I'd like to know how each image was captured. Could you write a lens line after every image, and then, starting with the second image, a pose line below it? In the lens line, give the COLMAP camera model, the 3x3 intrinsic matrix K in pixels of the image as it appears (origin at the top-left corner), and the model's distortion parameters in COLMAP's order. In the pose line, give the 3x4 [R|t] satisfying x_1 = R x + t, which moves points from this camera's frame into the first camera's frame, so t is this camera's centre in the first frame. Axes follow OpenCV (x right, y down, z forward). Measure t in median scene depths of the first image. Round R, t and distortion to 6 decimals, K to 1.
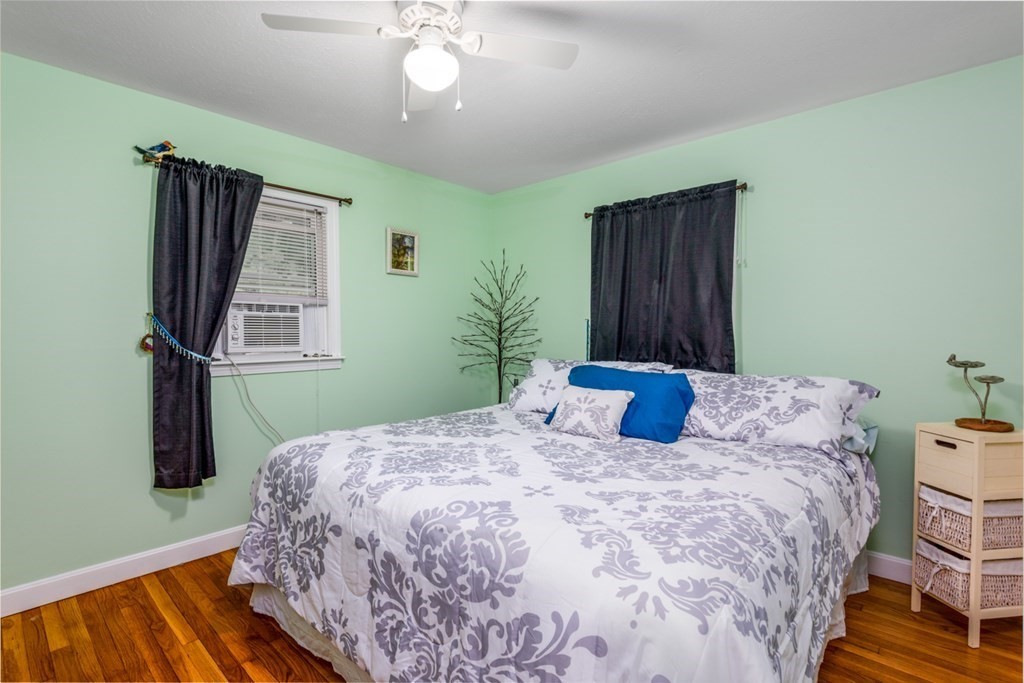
lens RADIAL K [[499.0, 0, 507.4], [0, 499.0, 341.3], [0, 0, 1]] dist [0.017536, -0.000504]
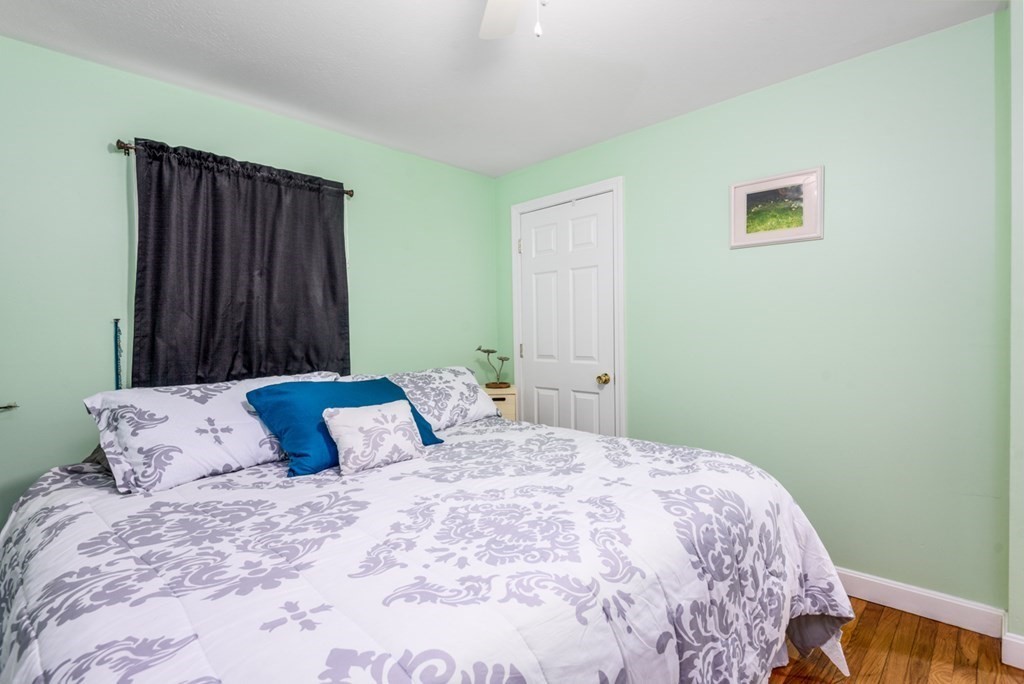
lens RADIAL K [[499.0, 0, 507.4], [0, 499.0, 341.8], [0, 0, 1]] dist [0.017536, -0.000504]
pose [[0.011750, -0.021337, 0.999703, -0.758901], [0.042537, 0.998878, 0.020820, -0.017359], [-0.999026, 0.042280, 0.012645, 0.932853]]
